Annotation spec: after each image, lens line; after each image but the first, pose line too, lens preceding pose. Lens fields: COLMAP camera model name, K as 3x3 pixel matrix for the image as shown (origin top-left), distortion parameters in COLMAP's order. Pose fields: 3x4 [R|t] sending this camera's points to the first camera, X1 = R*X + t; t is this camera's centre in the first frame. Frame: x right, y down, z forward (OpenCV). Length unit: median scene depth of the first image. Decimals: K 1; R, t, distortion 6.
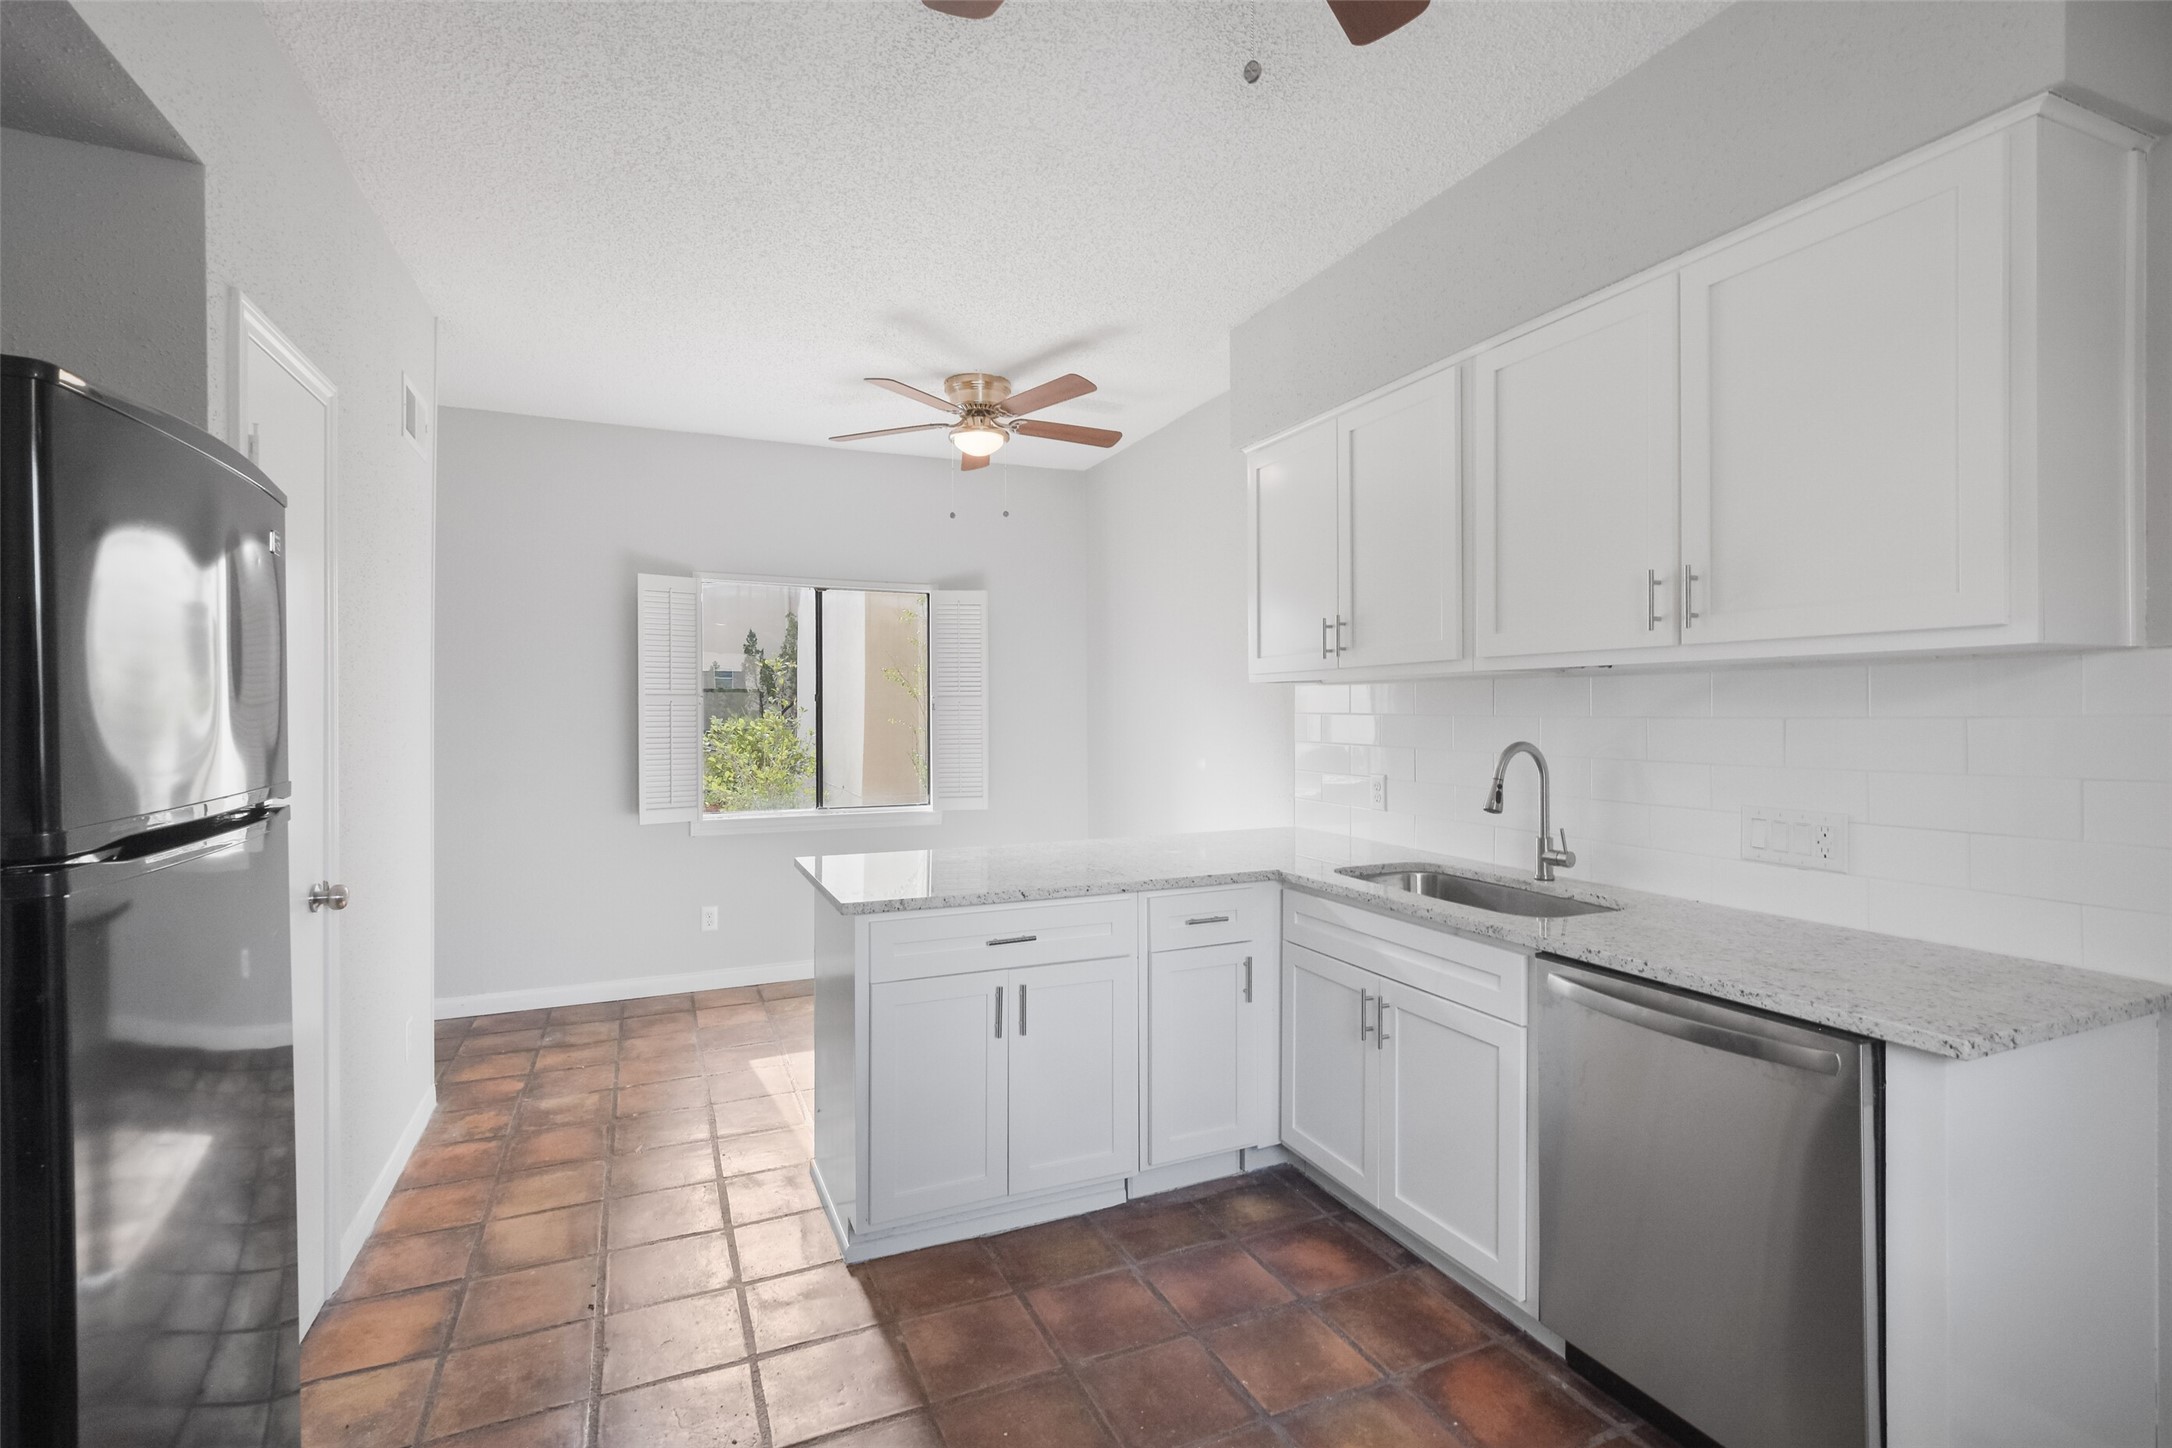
lens RADIAL K [[982.4, 0, 1083.8], [0, 982.4, 718.6], [0, 0, 1]] dist [0.003475, -0.013657]
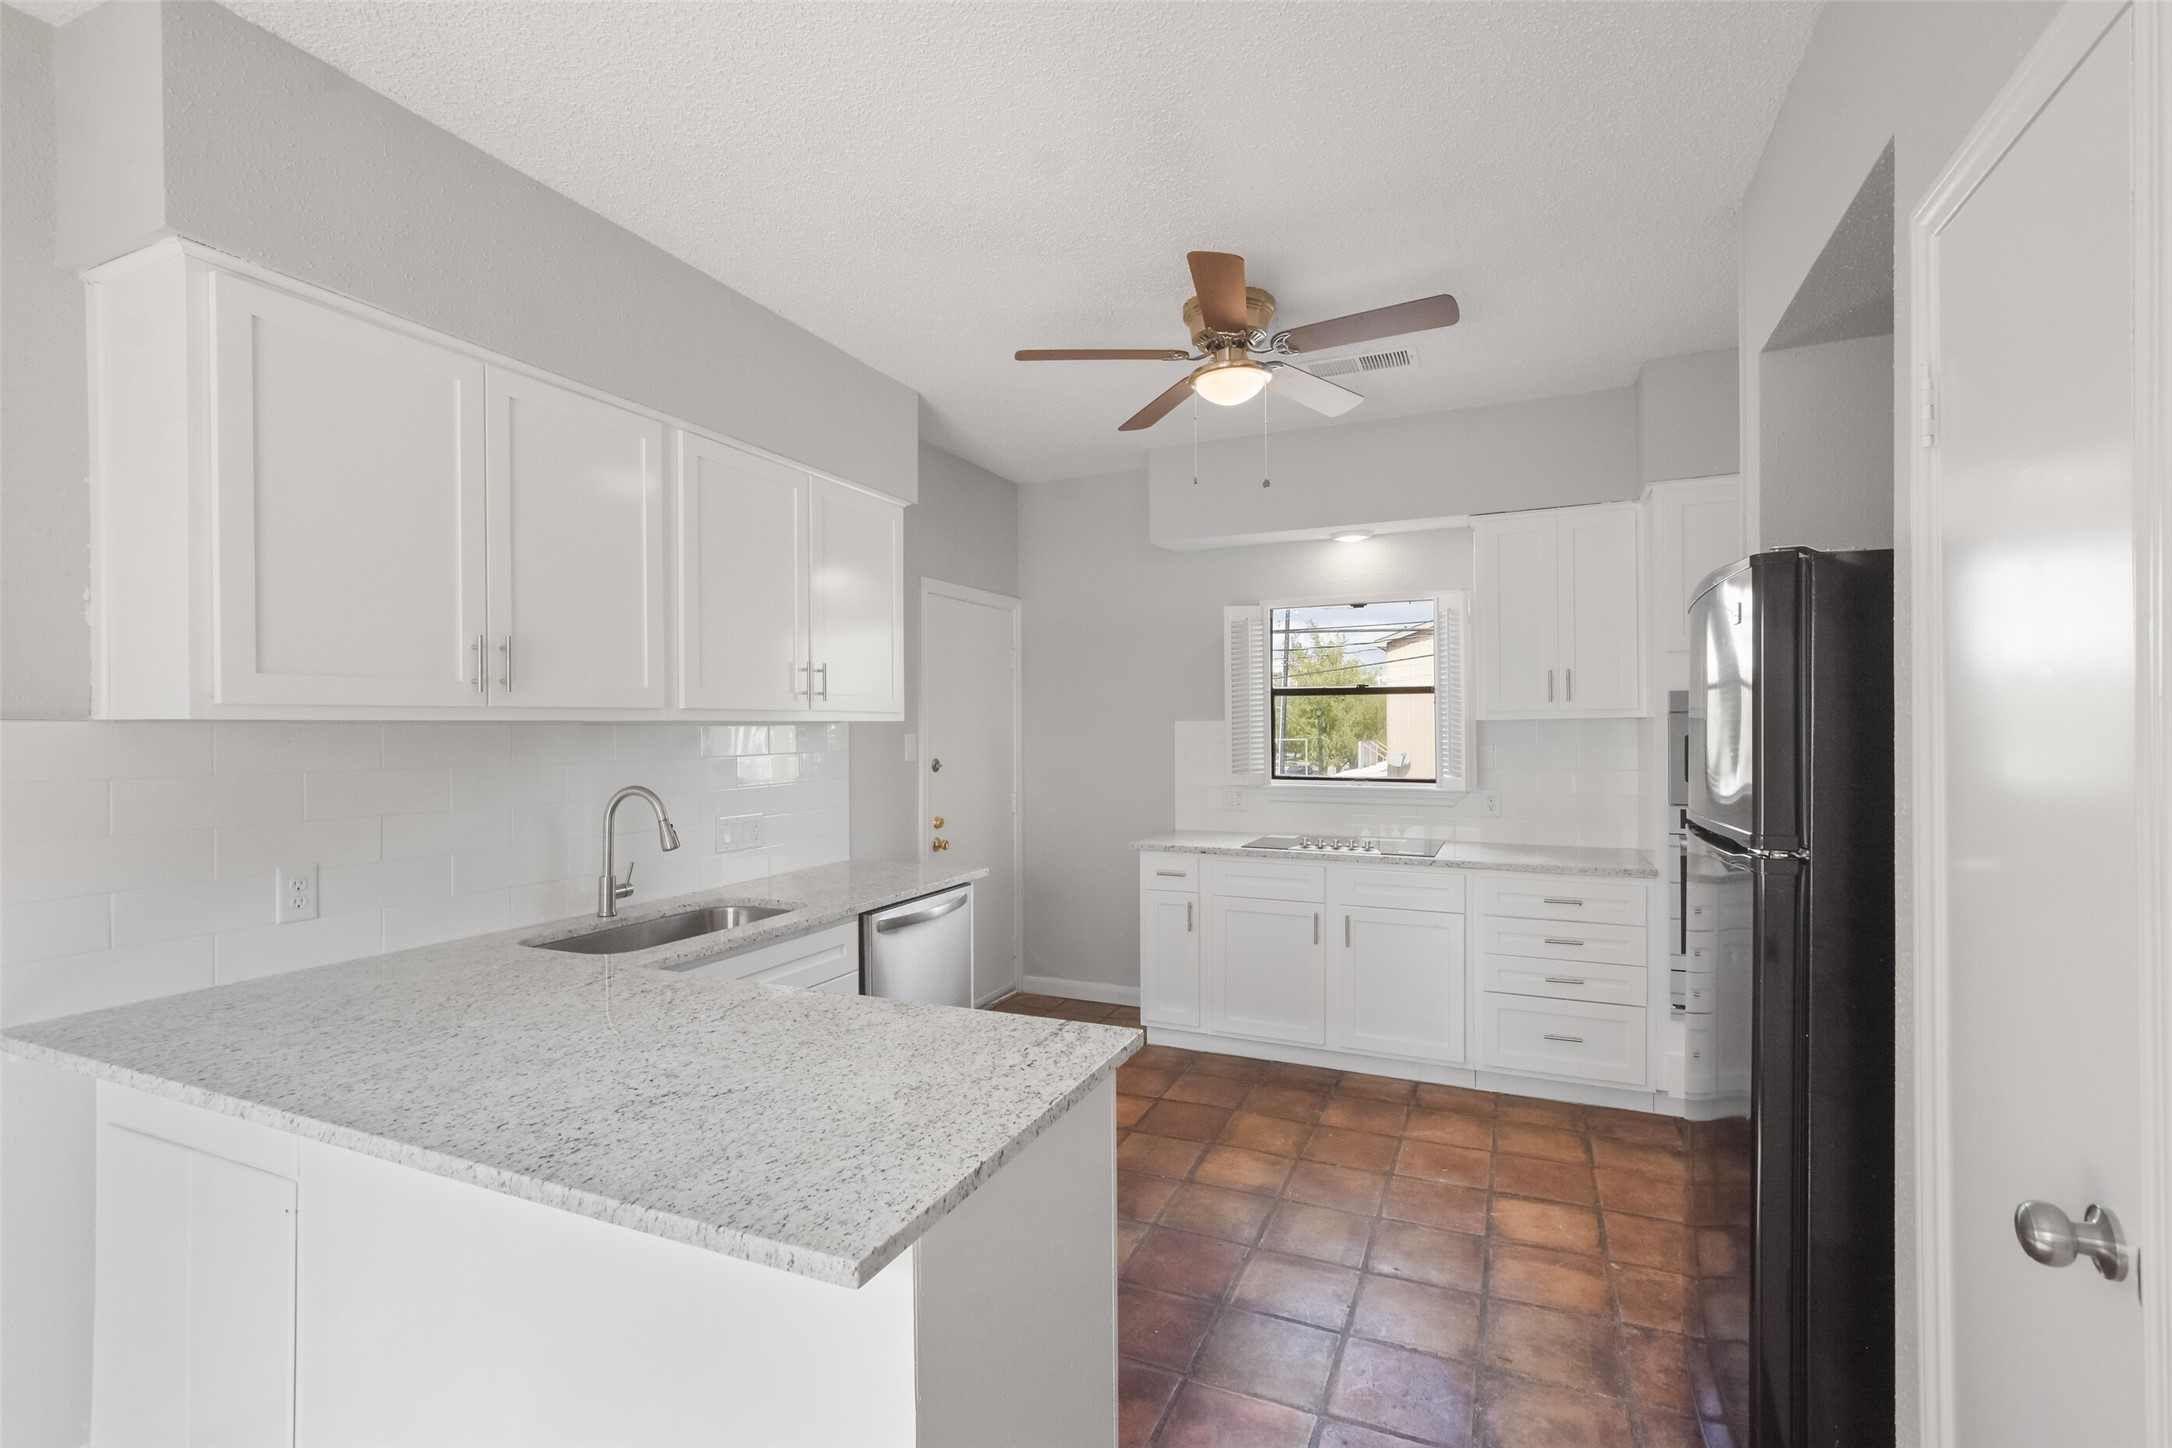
lens RADIAL K [[982.4, 0, 1083.8], [0, 982.4, 718.6], [0, 0, 1]] dist [0.003475, -0.013657]
pose [[-0.667667, 0.008402, 0.744412, -0.659593], [0.013308, 0.999911, 0.000650, -0.042092], [-0.744341, 0.010341, -0.667720, 1.316726]]
